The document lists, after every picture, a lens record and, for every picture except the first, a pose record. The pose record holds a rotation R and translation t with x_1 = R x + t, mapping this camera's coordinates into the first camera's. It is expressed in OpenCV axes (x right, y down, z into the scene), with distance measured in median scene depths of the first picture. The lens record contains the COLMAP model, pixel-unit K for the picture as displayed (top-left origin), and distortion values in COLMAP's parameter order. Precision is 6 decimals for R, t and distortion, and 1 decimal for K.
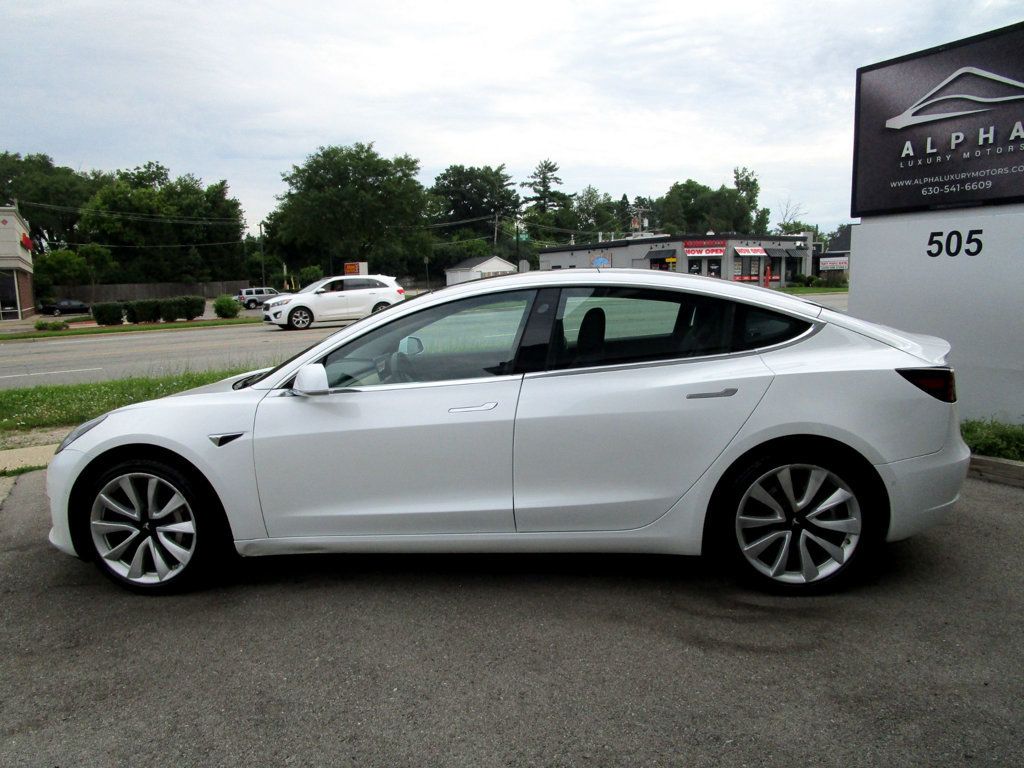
lens RADIAL K [[735.2, 0, 483.9], [0, 735.2, 402.0], [0, 0, 1]] dist [-0.045073, 0.023920]
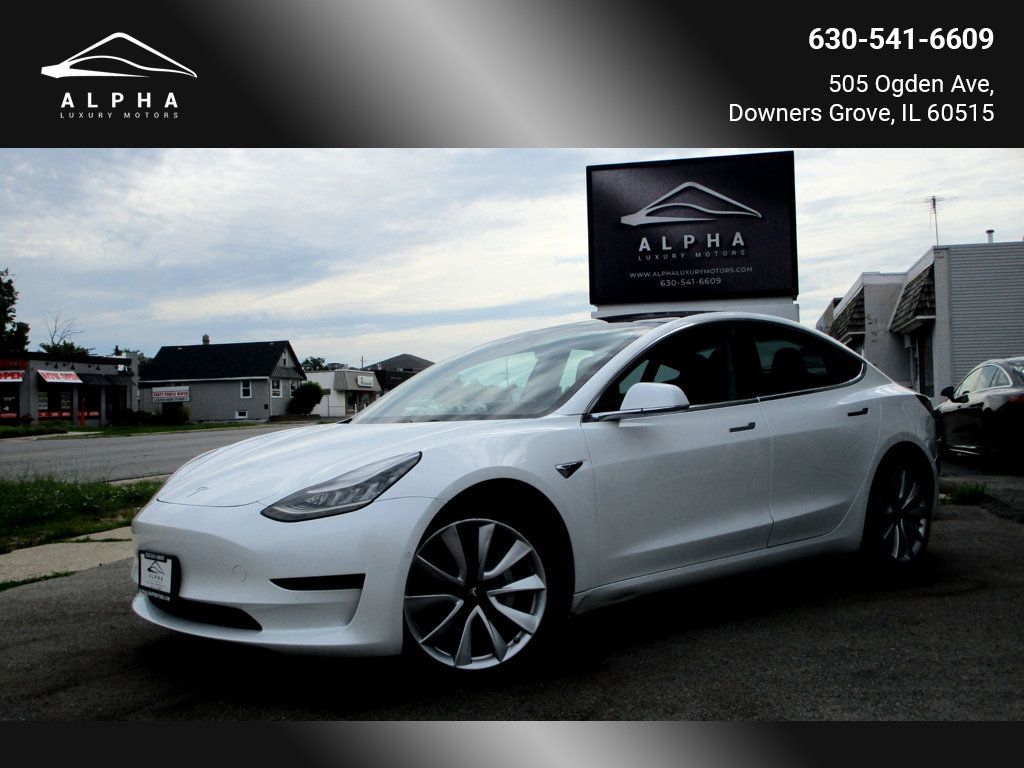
lens RADIAL K [[1060.6, 0, 500.1], [0, 1060.6, 413.3], [0, 0, 1]] dist [-0.050681, 0.000000]
pose [[0.692750, 0.004140, 0.721166, -0.742357], [0.123514, 0.984527, -0.124300, 0.075443], [-0.710522, 0.175183, 0.681520, 0.114442]]
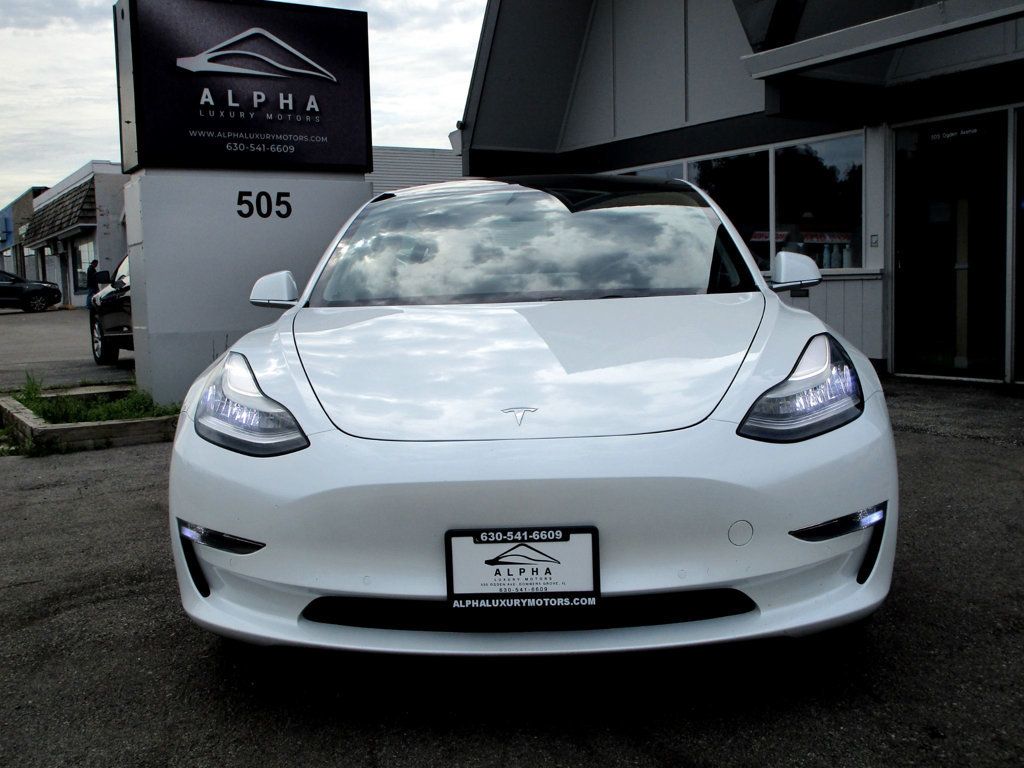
lens RADIAL K [[1060.6, 0, 504.3], [0, 1060.6, 389.8], [0, 0, 1]] dist [-0.050681, 0.000000]
pose [[-0.033362, -0.074848, 0.996637, -0.782745], [0.189080, 0.978711, 0.079832, -0.028999], [-0.981395, 0.191108, -0.018499, 0.757051]]
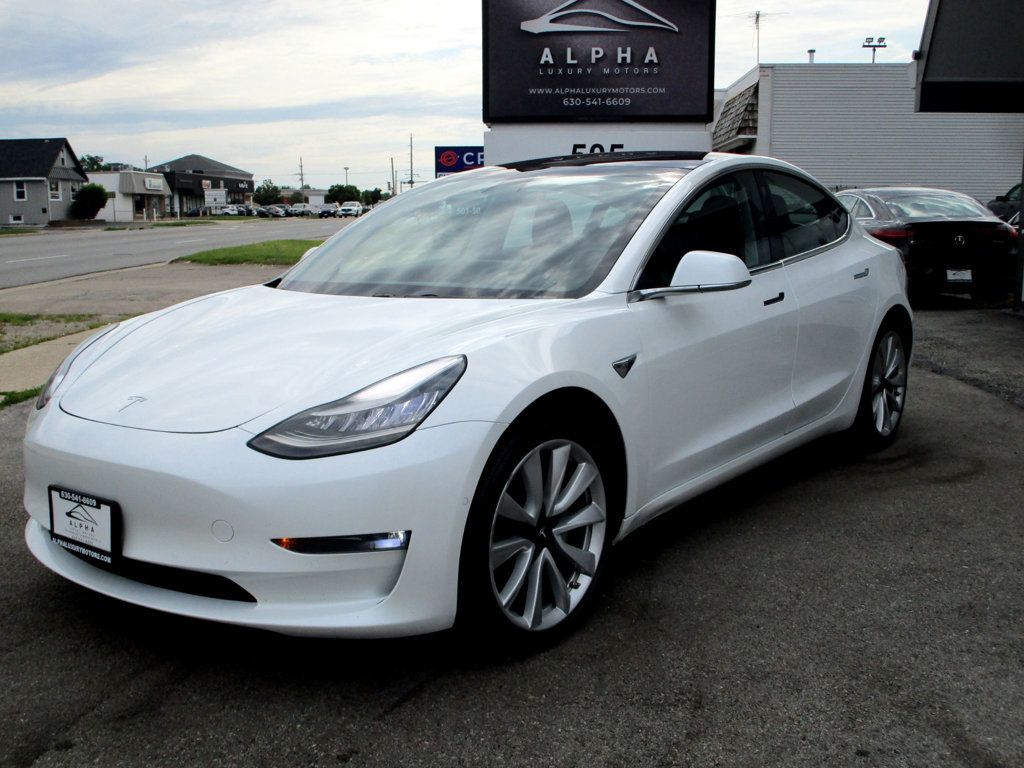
lens RADIAL K [[1060.6, 0, 495.7], [0, 1060.6, 394.3], [0, 0, 1]] dist [-0.050681, 0.000000]
pose [[0.543236, -0.121411, 0.830755, -0.698552], [0.126378, 0.990040, 0.062051, 0.001015], [-0.830014, 0.071281, 0.553169, 0.321599]]
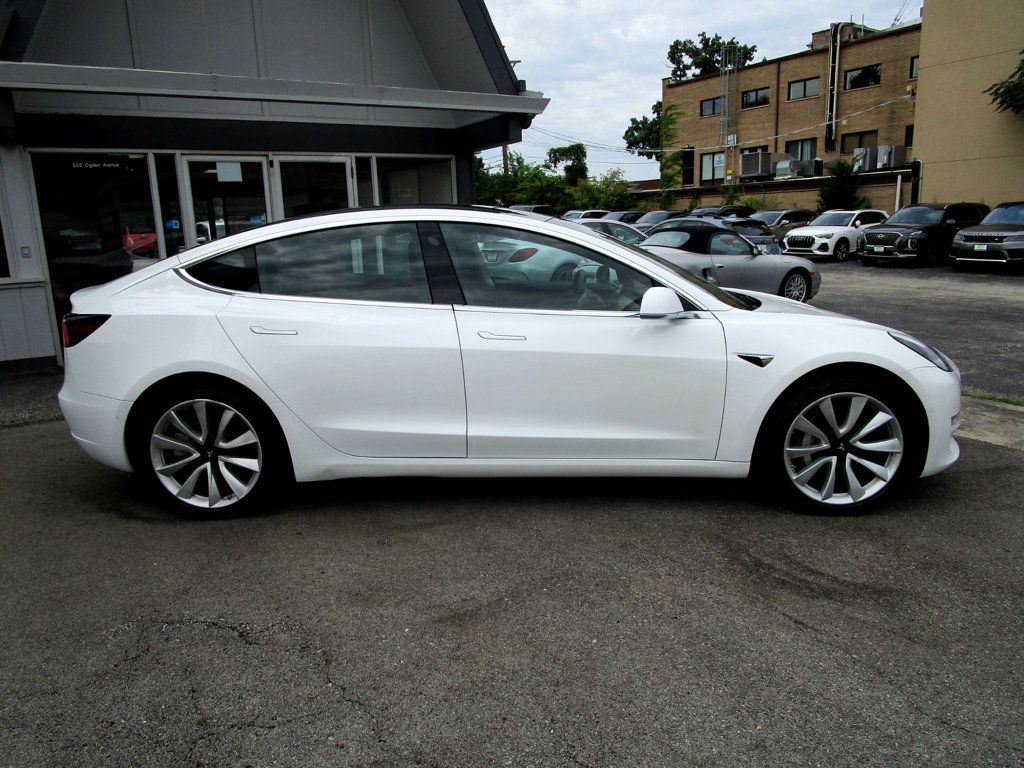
lens RADIAL K [[735.2, 0, 516.9], [0, 735.2, 390.6], [0, 0, 1]] dist [-0.045073, 0.023920]
pose [[-0.996605, 0.064278, -0.051444, 0.047386], [0.040757, 0.928102, 0.370088, -0.215875], [0.071534, 0.366735, -0.927571, 1.405845]]
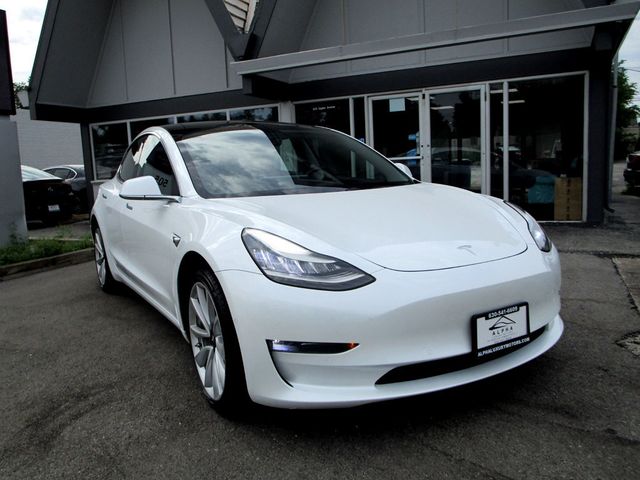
lens RADIAL K [[536.5, 0, 314.8], [0, 536.5, 244.3], [0, 0, 1]] dist [-0.030755, 0.000245]
pose [[-0.585421, -0.063367, 0.808249, -0.624028], [0.185261, 0.960107, 0.209458, -0.091722], [-0.789278, 0.272358, -0.550328, 1.046688]]
